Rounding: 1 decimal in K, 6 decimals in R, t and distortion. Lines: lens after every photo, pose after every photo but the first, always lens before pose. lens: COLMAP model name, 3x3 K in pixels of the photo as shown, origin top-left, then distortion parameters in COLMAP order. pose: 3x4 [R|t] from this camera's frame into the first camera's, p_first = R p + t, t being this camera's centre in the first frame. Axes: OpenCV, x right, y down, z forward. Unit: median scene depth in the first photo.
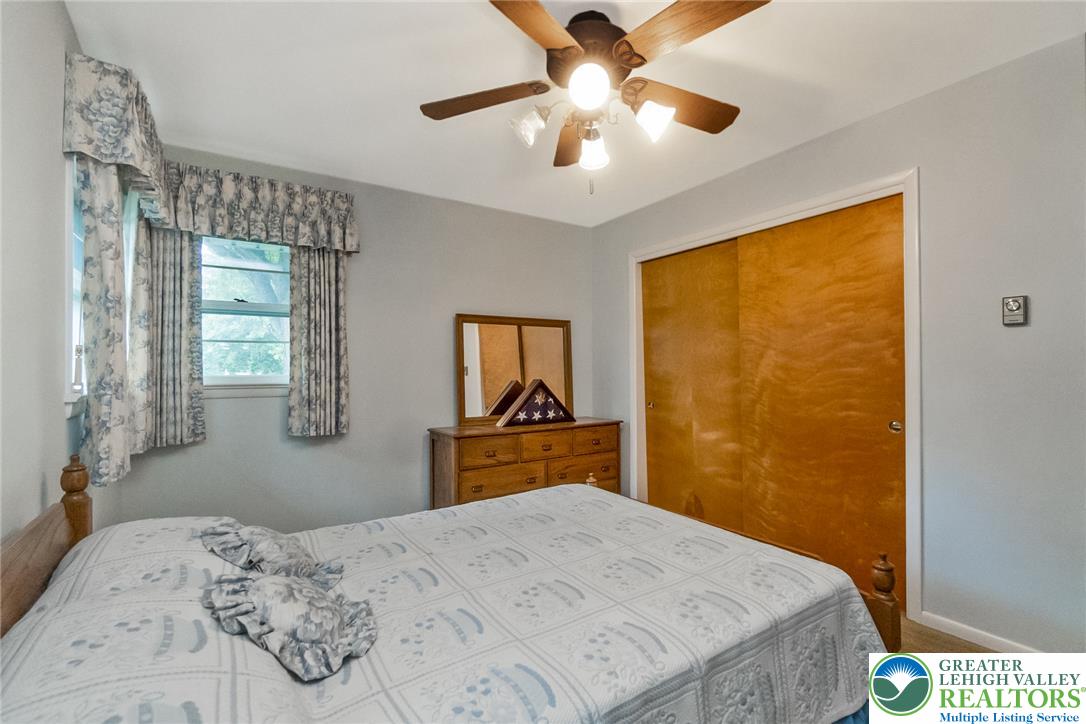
lens RADIAL K [[478.4, 0, 542.4], [0, 478.4, 364.0], [0, 0, 1]] dist [-0.006799, 0.000794]
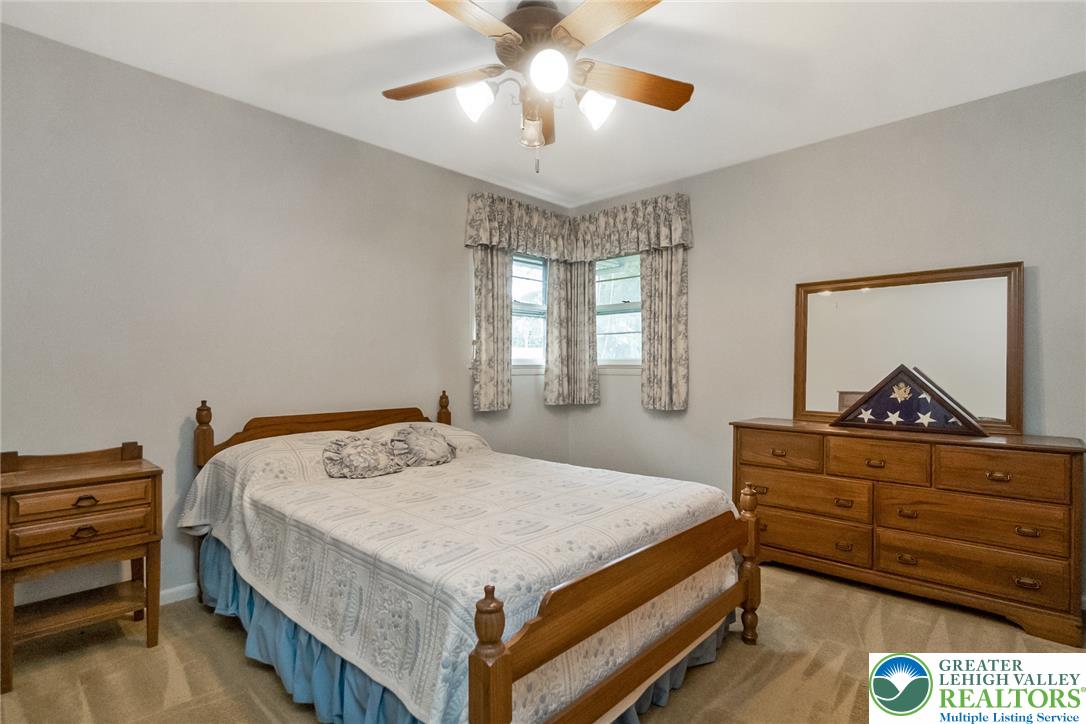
lens RADIAL K [[518.5, 0, 542.1], [0, 518.5, 365.0], [0, 0, 1]] dist [-0.015056, 0.001792]
pose [[0.246293, 0.002322, -0.969193, 0.686653], [0.006621, 0.999970, 0.004078, 0.033506], [0.969173, -0.007422, 0.246270, 0.415807]]
